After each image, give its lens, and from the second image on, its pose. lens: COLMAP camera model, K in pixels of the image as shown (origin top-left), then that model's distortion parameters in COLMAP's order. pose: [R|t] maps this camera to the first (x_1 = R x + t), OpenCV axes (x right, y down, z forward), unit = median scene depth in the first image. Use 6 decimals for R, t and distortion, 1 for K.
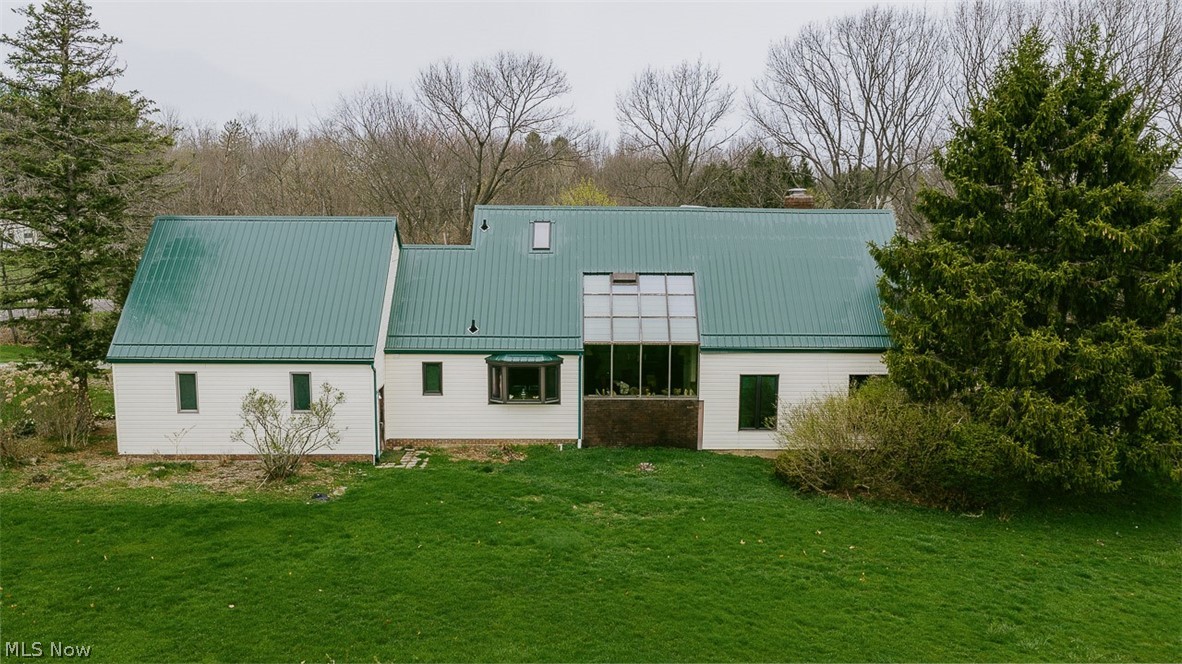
lens RADIAL K [[975.5, 0, 594.5], [0, 975.5, 326.8], [0, 0, 1]] dist [0.028167, -0.057302]
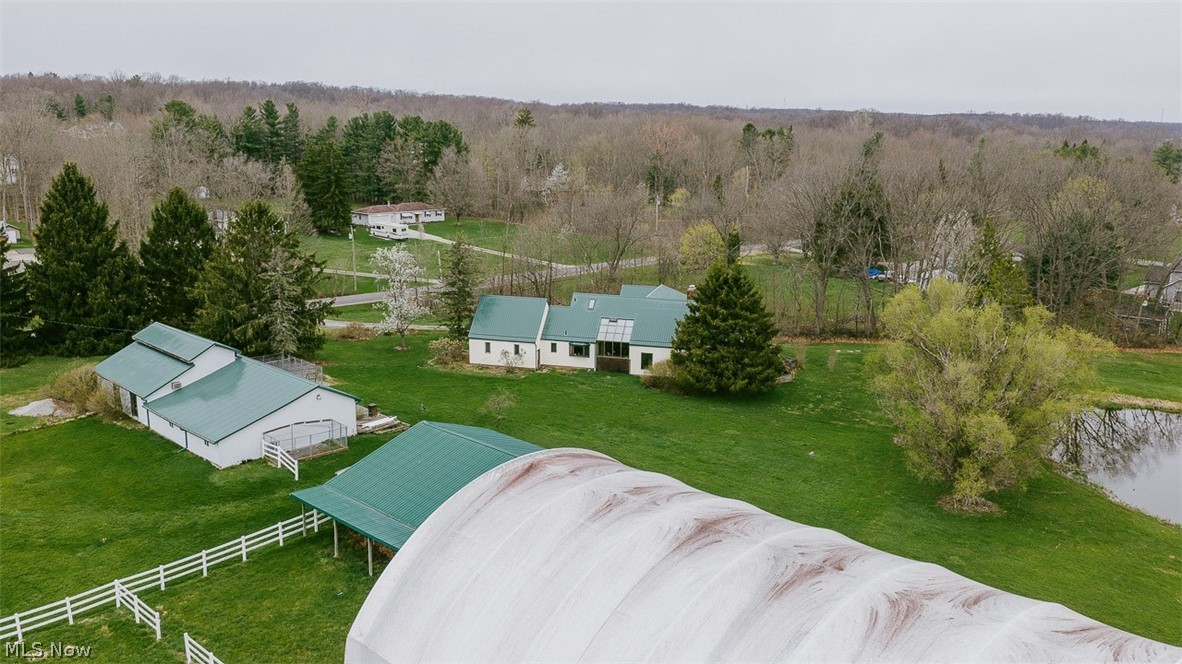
lens RADIAL K [[930.6, 0, 590.1], [0, 930.6, 333.1], [0, 0, 1]] dist [-0.001143, 0.000006]
pose [[0.961869, 0.063813, -0.265962, 0.826266], [-0.042124, 0.995363, 0.086475, -0.286851], [0.270247, -0.071974, 0.960097, -2.108225]]
